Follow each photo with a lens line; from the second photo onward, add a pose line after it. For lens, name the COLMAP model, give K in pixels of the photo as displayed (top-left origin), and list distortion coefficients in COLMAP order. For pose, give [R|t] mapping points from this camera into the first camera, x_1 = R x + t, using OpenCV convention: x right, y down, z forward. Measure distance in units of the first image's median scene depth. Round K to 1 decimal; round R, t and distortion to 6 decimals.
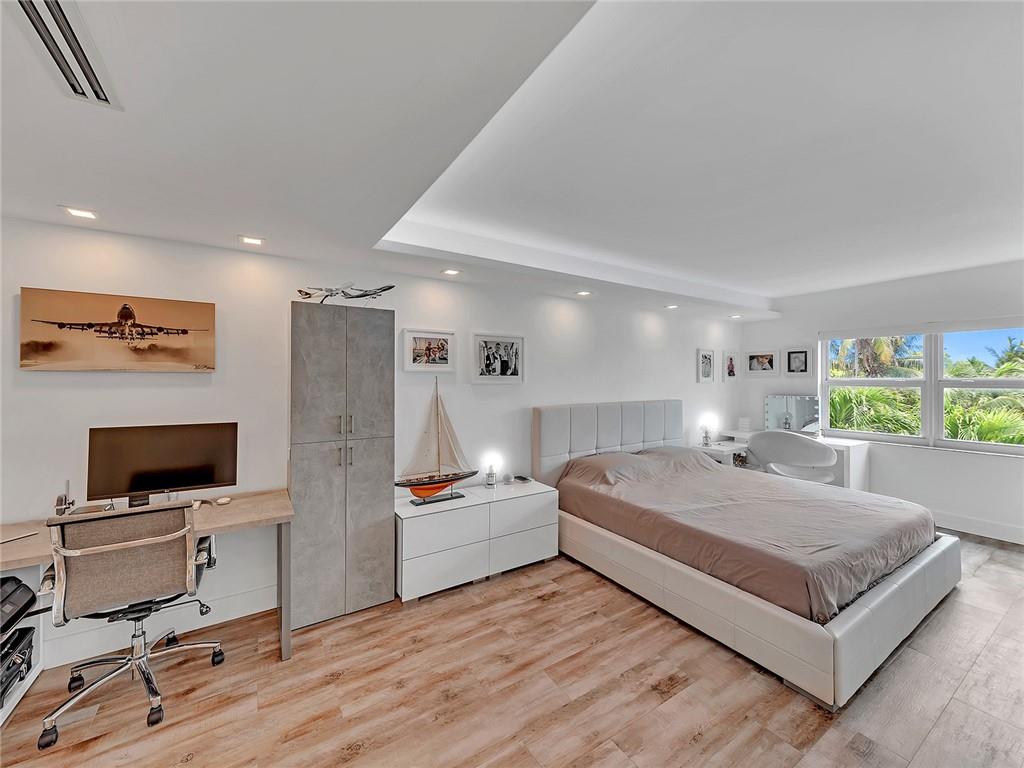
lens RADIAL K [[406.3, 0, 517.3], [0, 406.3, 379.1], [0, 0, 1]] dist [0.009587, -0.000771]
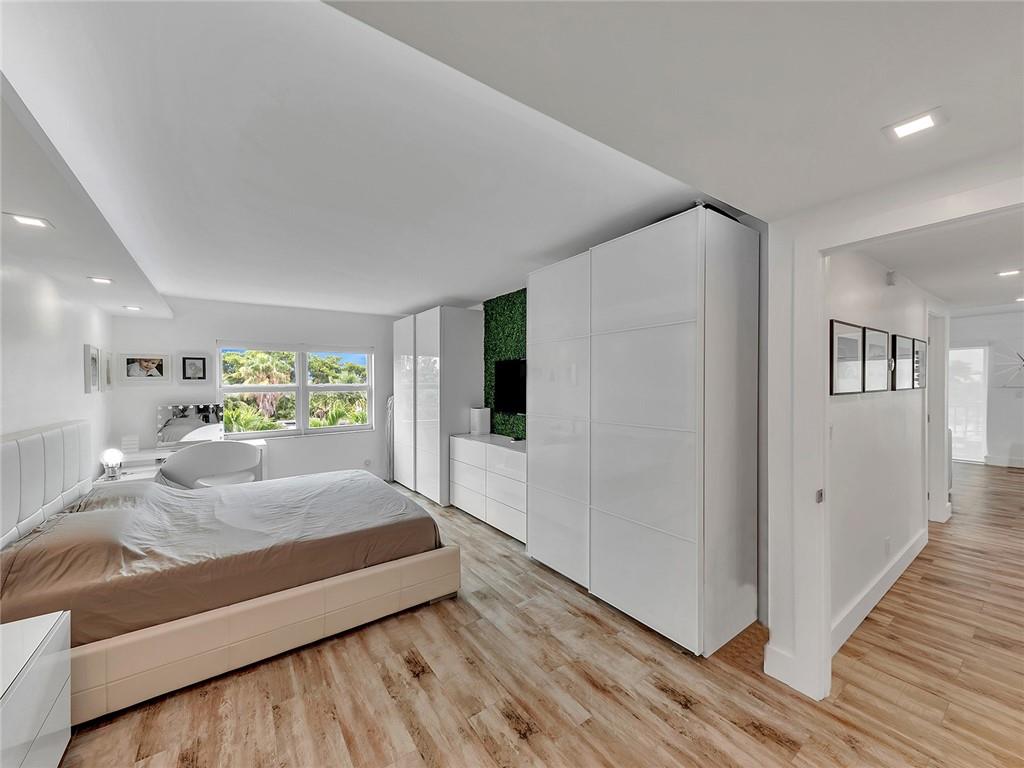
lens RADIAL K [[392.9, 0, 510.1], [0, 392.9, 384.3], [0, 0, 1]] dist [0.008763, -0.000098]
pose [[-0.039177, -0.007158, 0.999207, -0.528945], [0.013907, 0.999874, 0.007708, -0.005007], [-0.999135, 0.014198, -0.039073, 0.598503]]
